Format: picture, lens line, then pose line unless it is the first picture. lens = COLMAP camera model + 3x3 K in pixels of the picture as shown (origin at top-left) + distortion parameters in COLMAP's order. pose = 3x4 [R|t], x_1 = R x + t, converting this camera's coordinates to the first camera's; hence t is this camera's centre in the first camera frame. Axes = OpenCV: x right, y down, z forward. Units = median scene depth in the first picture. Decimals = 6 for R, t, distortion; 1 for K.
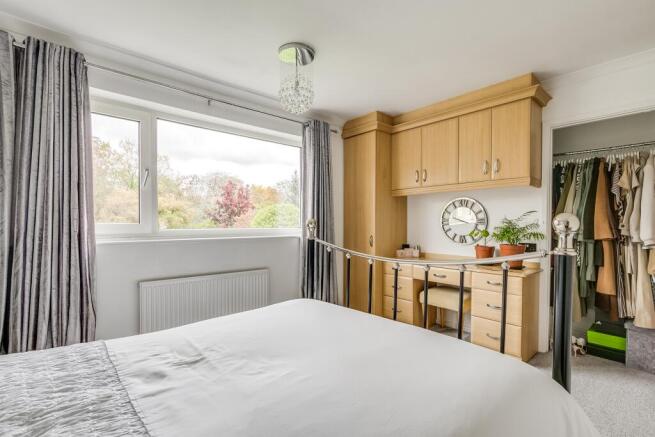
lens RADIAL K [[298.7, 0, 328.6], [0, 298.7, 219.5], [0, 0, 1]] dist [-0.001553, -0.000669]
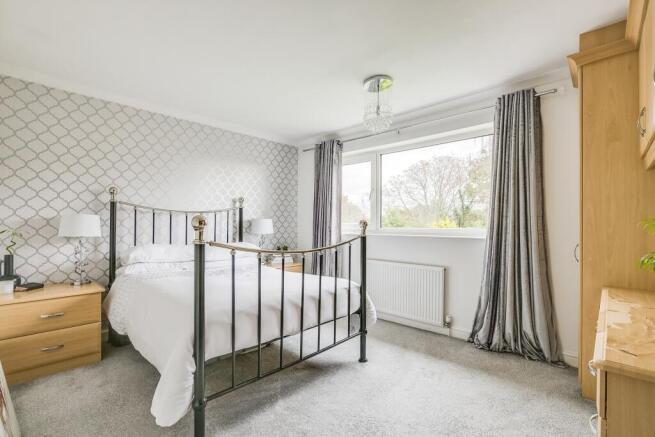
lens RADIAL K [[298.7, 0, 328.6], [0, 298.7, 219.5], [0, 0, 1]] dist [-0.001553, -0.000669]
pose [[0.079702, -0.014375, -0.996715, 0.901659], [-0.002564, 0.999890, -0.014626, 0.018779], [0.996815, 0.003721, 0.079657, 0.578708]]
